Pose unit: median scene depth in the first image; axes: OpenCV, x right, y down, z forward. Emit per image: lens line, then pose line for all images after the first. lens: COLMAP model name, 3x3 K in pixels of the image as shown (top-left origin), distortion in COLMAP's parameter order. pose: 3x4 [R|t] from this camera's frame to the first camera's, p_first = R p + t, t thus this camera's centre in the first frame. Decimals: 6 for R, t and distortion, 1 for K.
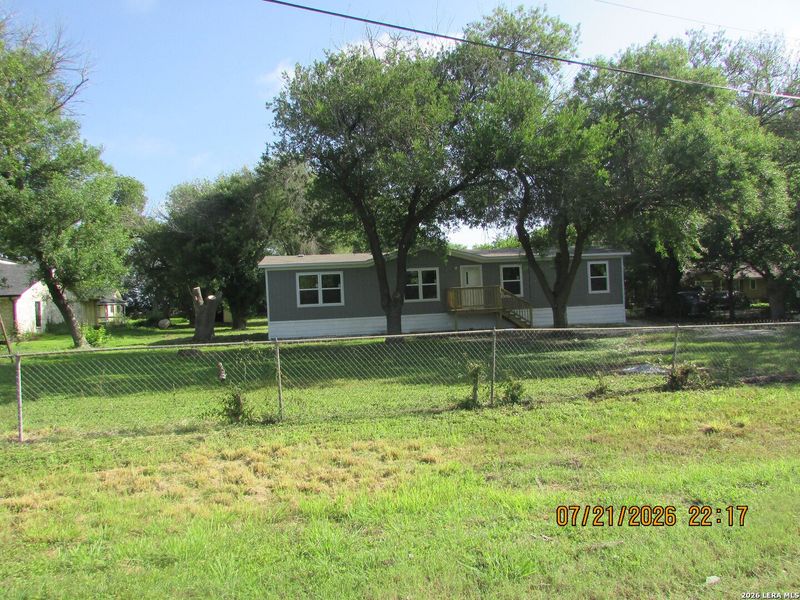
lens RADIAL K [[565.9, 0, 400.0], [0, 565.9, 300.0], [0, 0, 1]] dist [-0.024209, 0.001837]
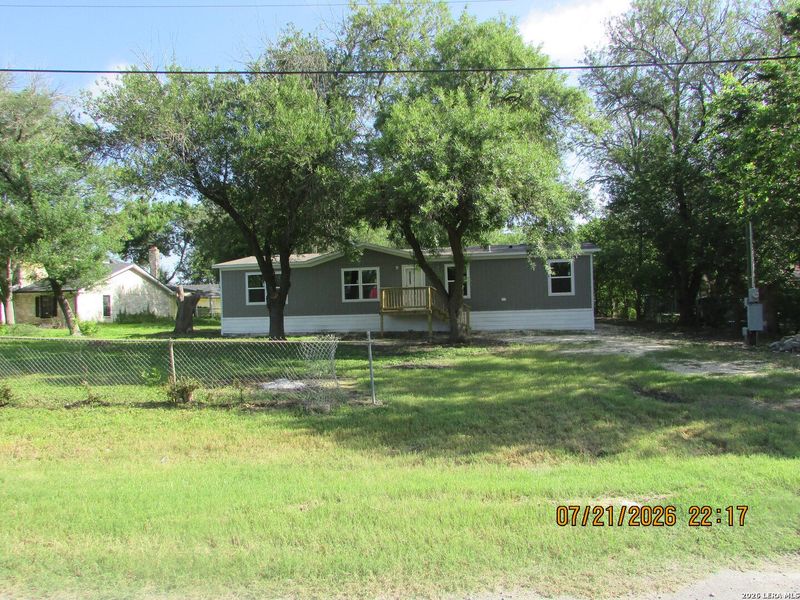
lens RADIAL K [[565.9, 0, 400.0], [0, 565.9, 300.0], [0, 0, 1]] dist [-0.024209, 0.001837]
pose [[0.943840, 0.017902, -0.329918, 0.437396], [-0.012058, 0.999732, 0.019751, -0.020832], [0.330183, -0.014664, 0.943803, 0.090925]]
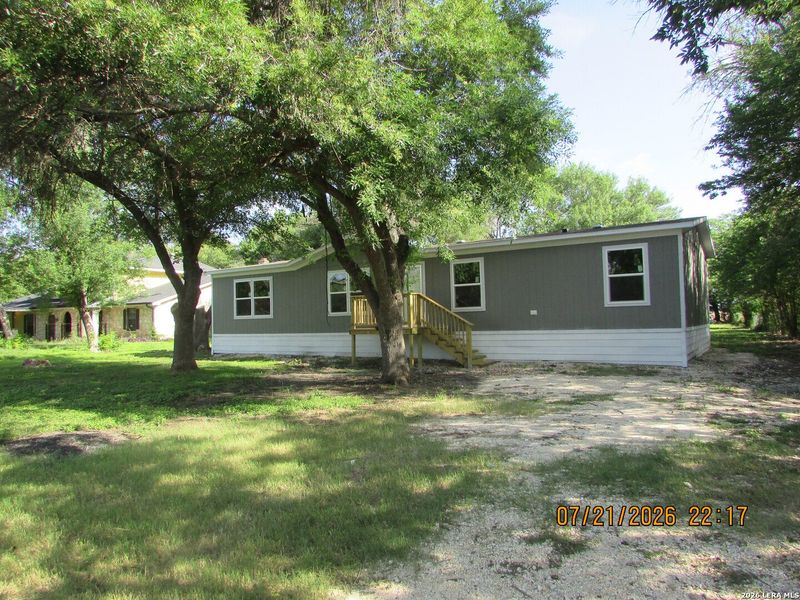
lens RADIAL K [[565.9, 0, 400.0], [0, 565.9, 300.0], [0, 0, 1]] dist [-0.024209, 0.001837]
pose [[0.751645, 0.003702, -0.659558, 0.580296], [-0.005348, 0.999986, -0.000481, -0.017215], [0.659546, 0.003889, 0.751654, 0.506214]]
